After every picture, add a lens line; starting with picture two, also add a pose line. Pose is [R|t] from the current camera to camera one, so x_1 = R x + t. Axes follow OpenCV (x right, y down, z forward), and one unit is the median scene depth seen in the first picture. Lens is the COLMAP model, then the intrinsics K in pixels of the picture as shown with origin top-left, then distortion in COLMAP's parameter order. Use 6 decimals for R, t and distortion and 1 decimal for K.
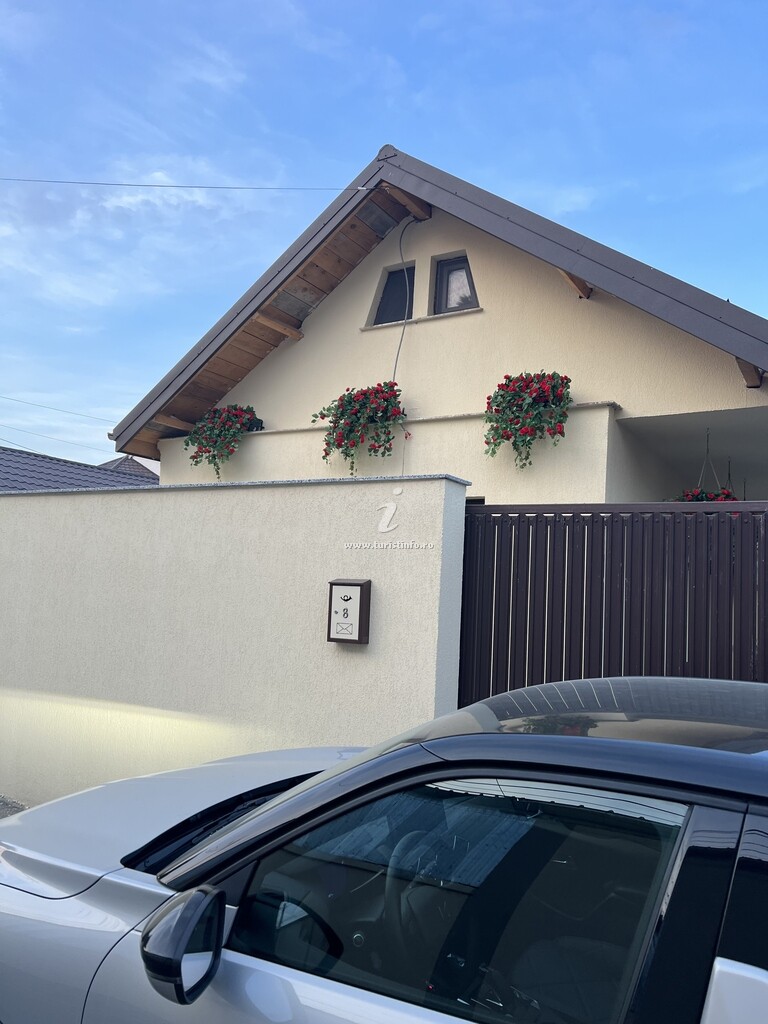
lens RADIAL K [[776.7, 0, 386.2], [0, 776.7, 511.5], [0, 0, 1]] dist [0.040495, -0.044260]
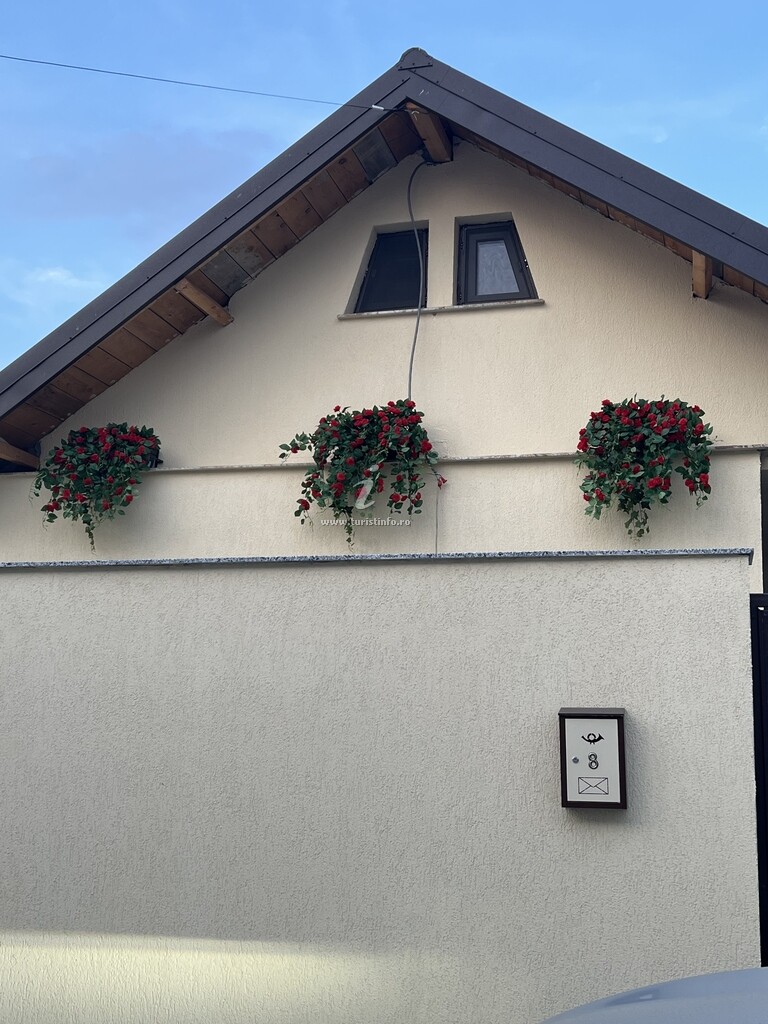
lens RADIAL K [[1200.6, 0, 381.2], [0, 1200.6, 509.6], [0, 0, 1]] dist [0.049841, 0.000000]
pose [[0.956050, 0.021985, 0.292378, -0.318755], [-0.001400, 0.997516, -0.070431, -0.004145], [-0.293200, 0.066926, 0.953706, 0.051827]]
